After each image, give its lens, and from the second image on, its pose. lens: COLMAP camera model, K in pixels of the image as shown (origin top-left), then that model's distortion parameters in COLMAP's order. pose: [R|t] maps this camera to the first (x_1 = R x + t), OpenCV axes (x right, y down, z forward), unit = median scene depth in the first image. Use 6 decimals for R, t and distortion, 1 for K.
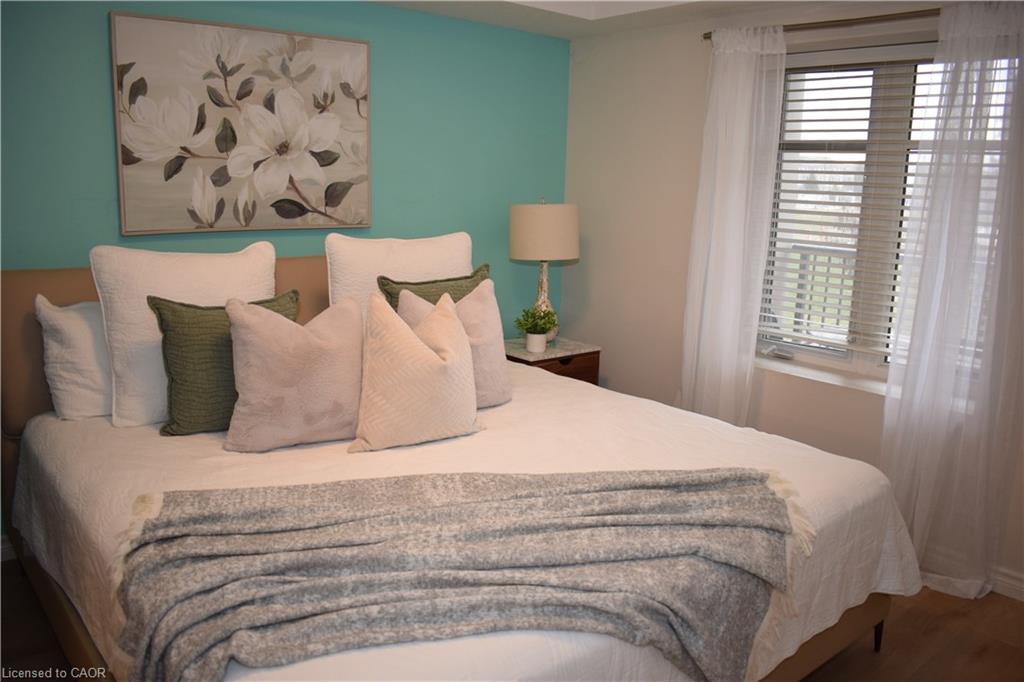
lens RADIAL K [[795.3, 0, 512.0], [0, 795.3, 341.0], [0, 0, 1]] dist [-0.093197, 0.006363]
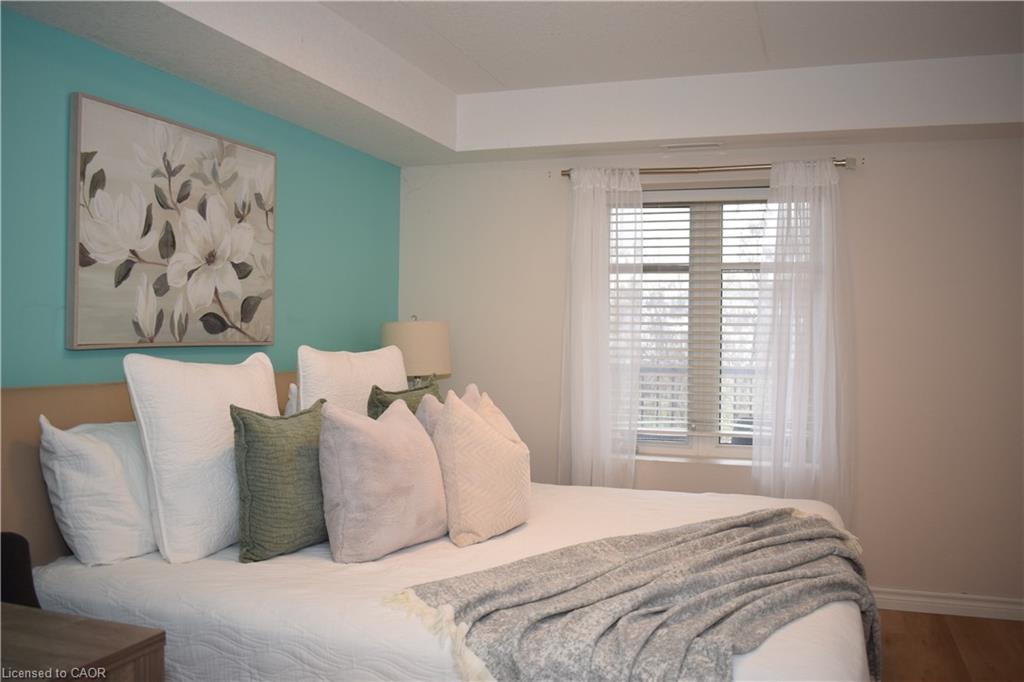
lens RADIAL K [[881.0, 0, 512.0], [0, 881.0, 341.0], [0, 0, 1]] dist [-0.083865, -0.003619]
pose [[0.861176, -0.019364, 0.507937, -0.526216], [0.109984, 0.982700, -0.149009, 0.041909], [-0.496265, 0.184188, 0.848408, -0.020828]]
